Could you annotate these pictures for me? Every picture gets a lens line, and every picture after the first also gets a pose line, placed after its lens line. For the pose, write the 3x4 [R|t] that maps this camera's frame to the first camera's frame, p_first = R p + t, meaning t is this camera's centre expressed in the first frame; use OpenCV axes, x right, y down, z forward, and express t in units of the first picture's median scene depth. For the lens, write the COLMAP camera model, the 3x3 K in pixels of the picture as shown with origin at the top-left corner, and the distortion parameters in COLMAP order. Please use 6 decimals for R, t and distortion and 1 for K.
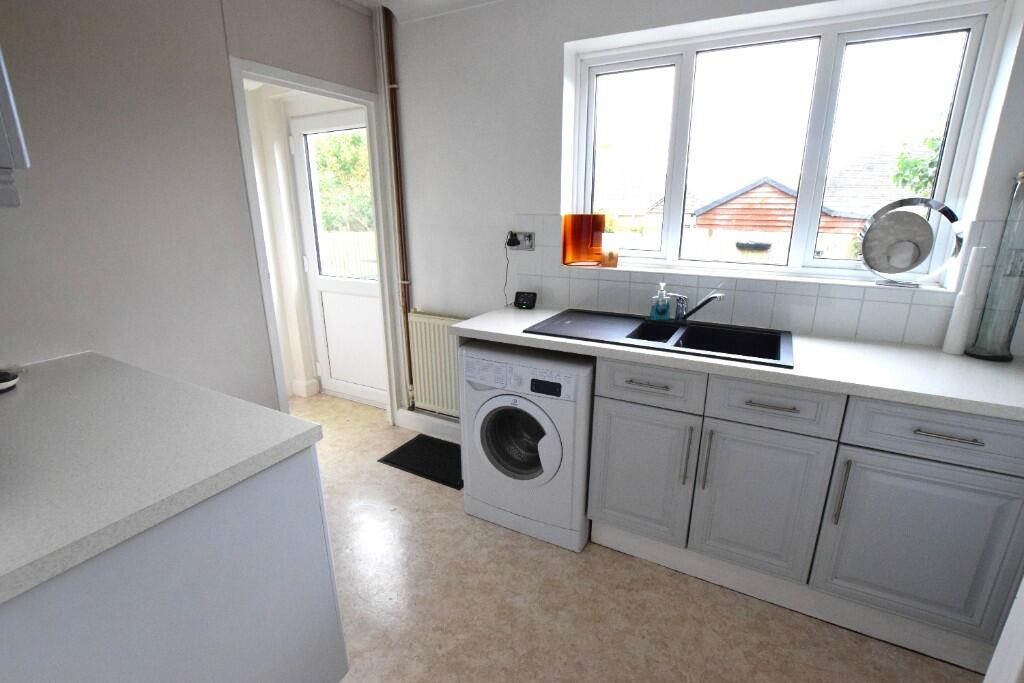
lens RADIAL K [[482.2, 0, 510.3], [0, 482.2, 342.8], [0, 0, 1]] dist [-0.001100, -0.000066]
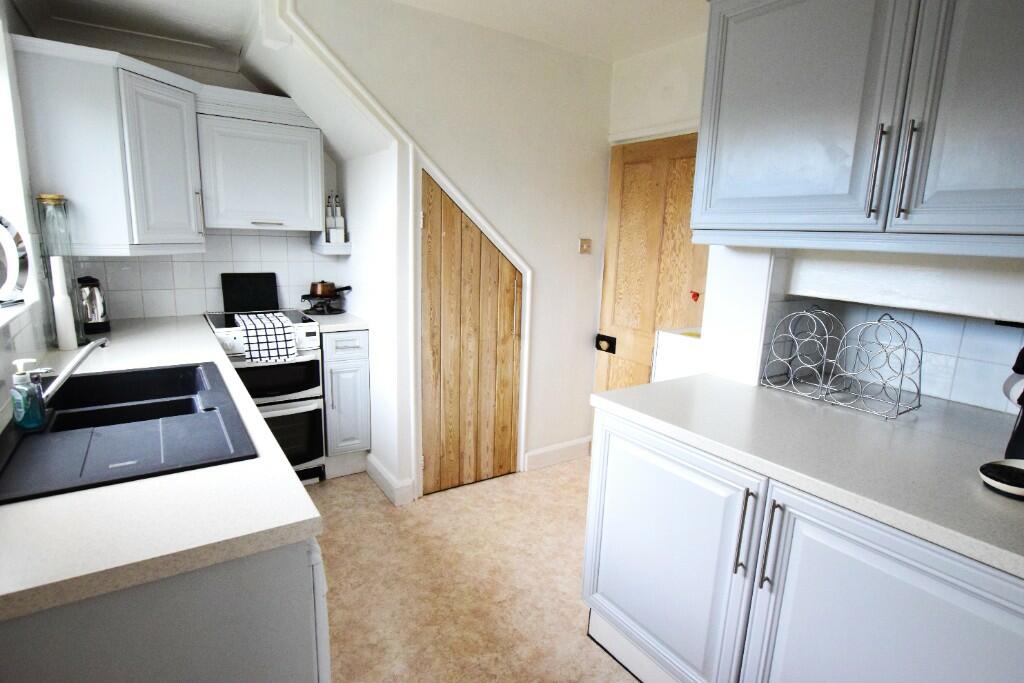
lens RADIAL K [[532.1, 0, 509.3], [0, 532.1, 339.8], [0, 0, 1]] dist [0.000149, 0.000011]
pose [[-0.891319, -0.105477, 0.440938, -0.599017], [0.106960, 0.896188, 0.430588, -0.463419], [-0.440580, 0.430954, -0.787507, 1.591486]]
